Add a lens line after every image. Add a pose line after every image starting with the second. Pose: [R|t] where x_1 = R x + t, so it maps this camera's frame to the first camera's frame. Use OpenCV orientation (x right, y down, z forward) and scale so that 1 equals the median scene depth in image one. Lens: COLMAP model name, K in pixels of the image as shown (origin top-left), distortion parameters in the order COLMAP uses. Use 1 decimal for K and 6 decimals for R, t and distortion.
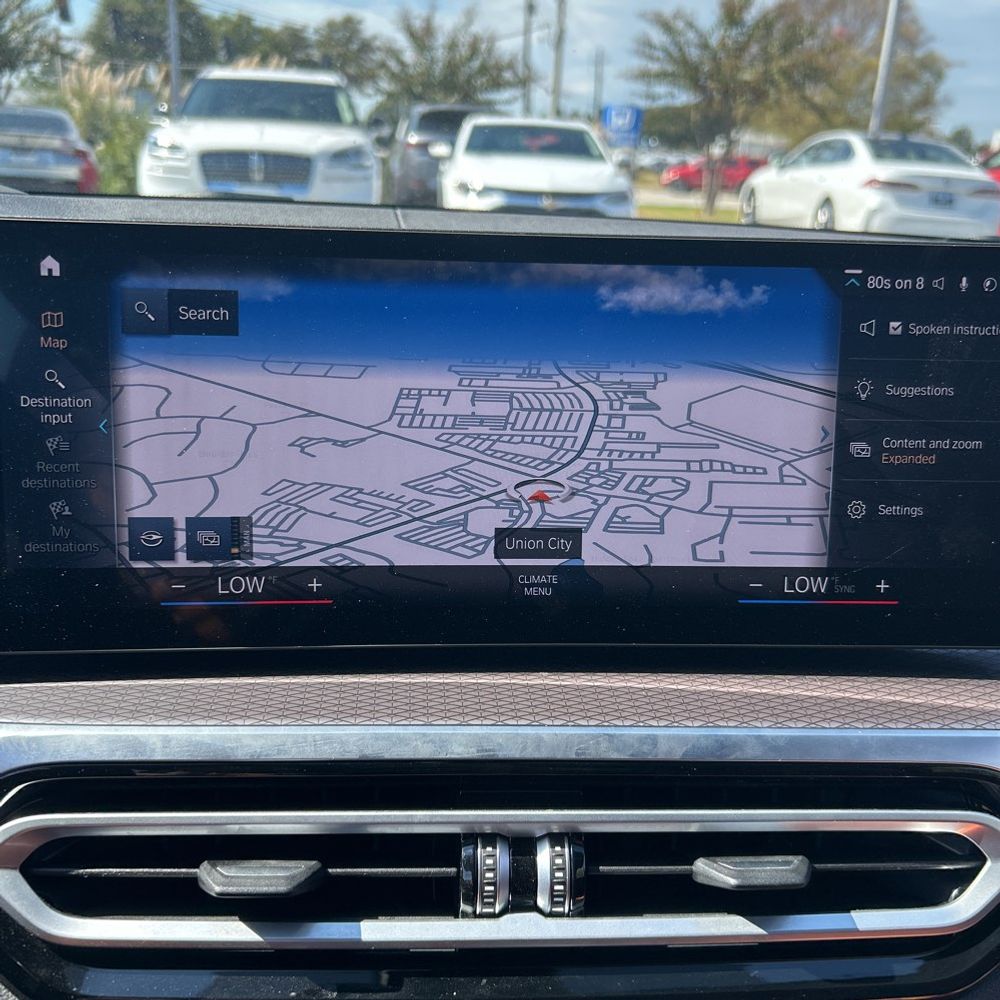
lens RADIAL K [[1014.5, 0, 491.9], [0, 1014.5, 501.3], [0, 0, 1]] dist [0.009984, 0.000000]
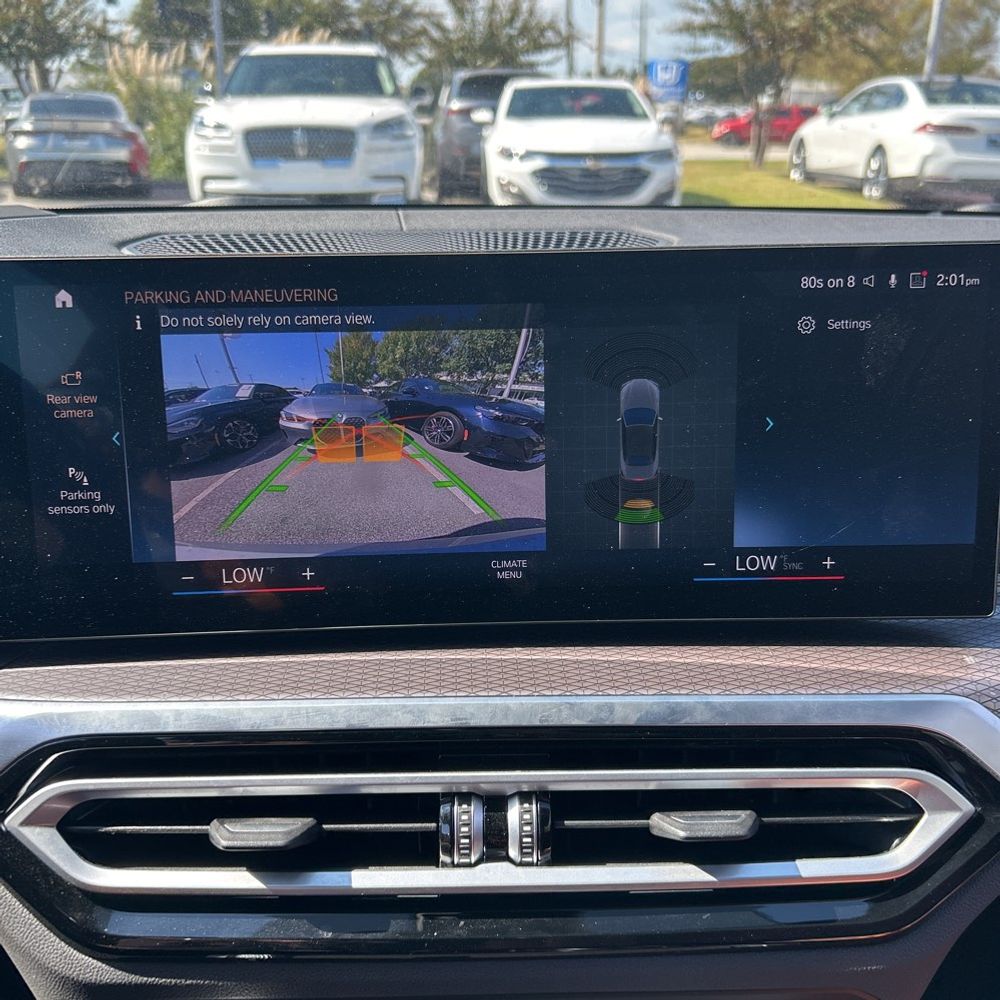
lens RADIAL K [[1014.5, 0, 490.5], [0, 1014.5, 490.5], [0, 0, 1]] dist [0.009984, 0.000000]
pose [[0.998057, -0.026407, -0.056438, 0.093986], [0.027769, 0.999338, 0.023498, -0.030702], [0.055780, -0.025020, 0.998130, -0.104232]]
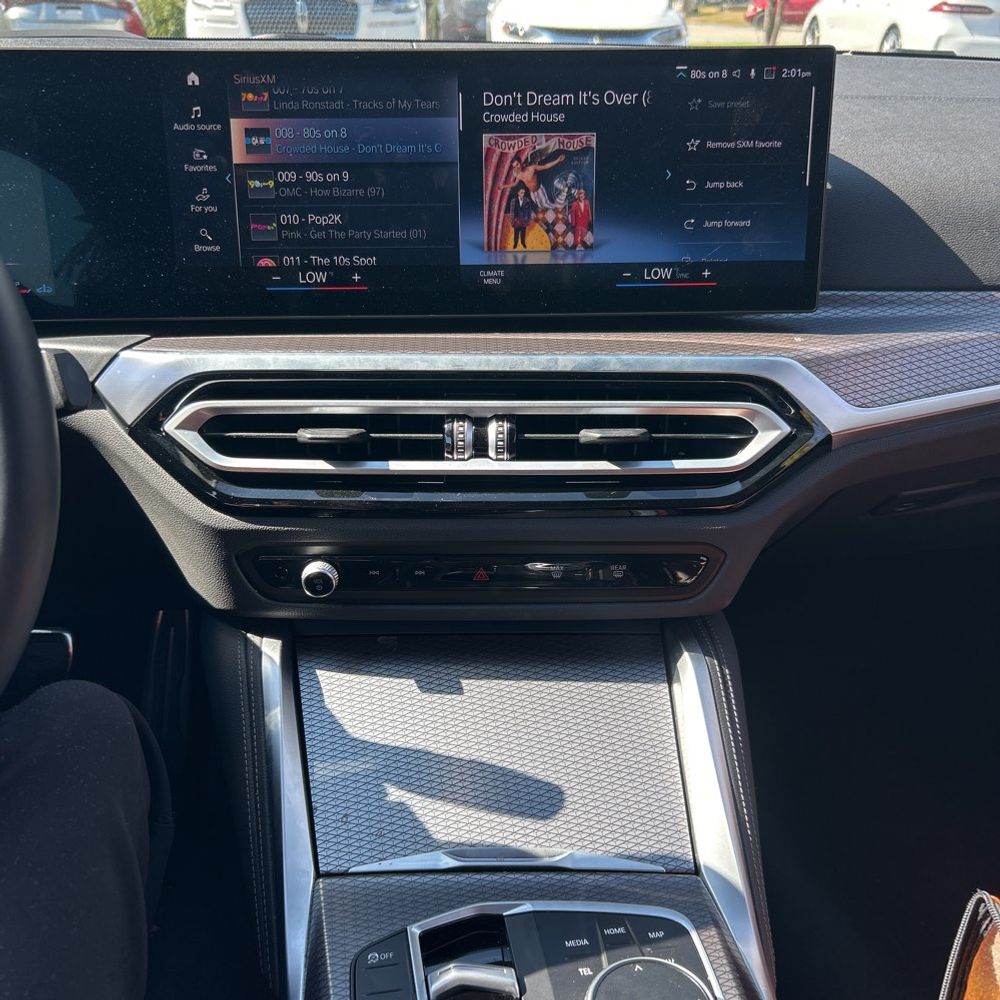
lens RADIAL K [[1014.5, 0, 493.0], [0, 1014.5, 501.5], [0, 0, 1]] dist [0.009984, 0.000000]
pose [[0.998300, -0.010912, -0.057258, 0.143679], [0.018565, 0.990689, 0.134870, 0.231617], [0.055254, -0.135704, 0.989207, -0.699951]]
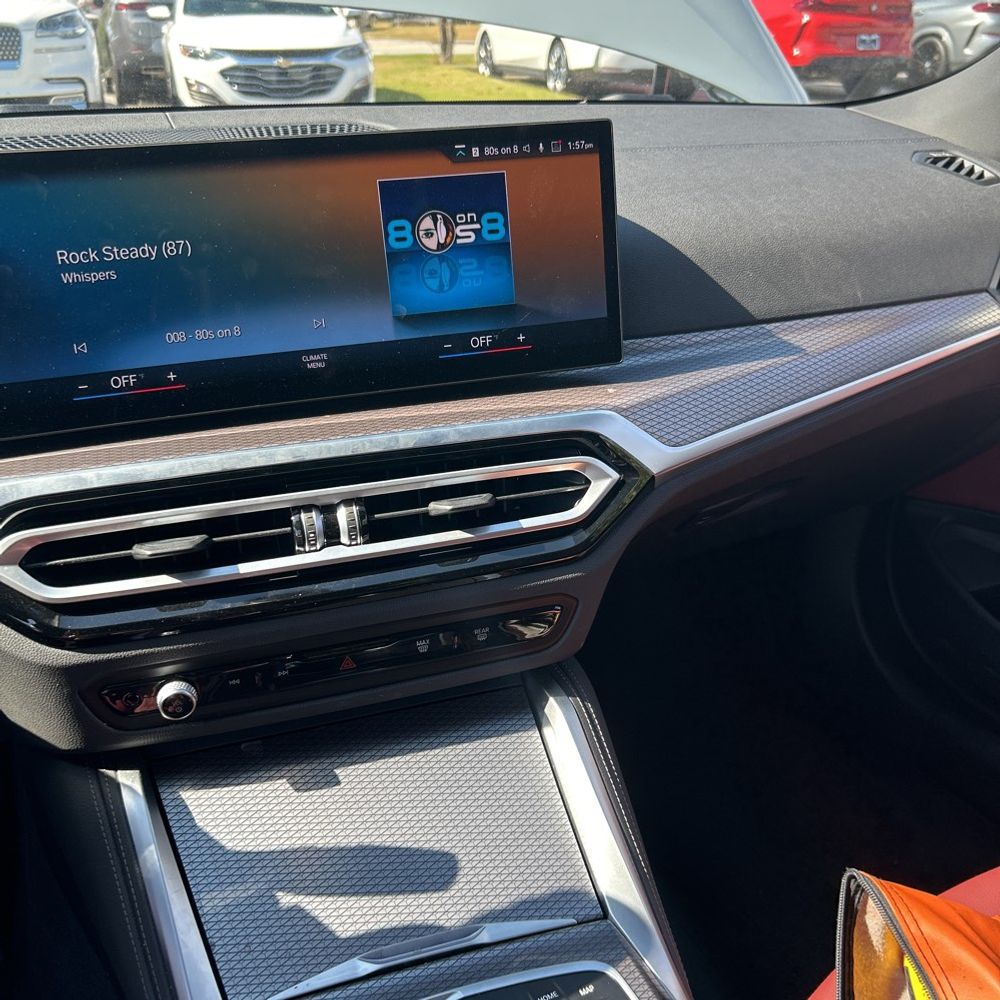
lens RADIAL K [[1014.5, 0, 497.6], [0, 1014.5, 489.3], [0, 0, 1]] dist [0.009984, 0.000000]
pose [[0.968205, -0.148104, 0.201604, -0.030675], [0.122960, 0.983586, 0.132055, 0.111532], [-0.217853, -0.103067, 0.970524, -0.677315]]
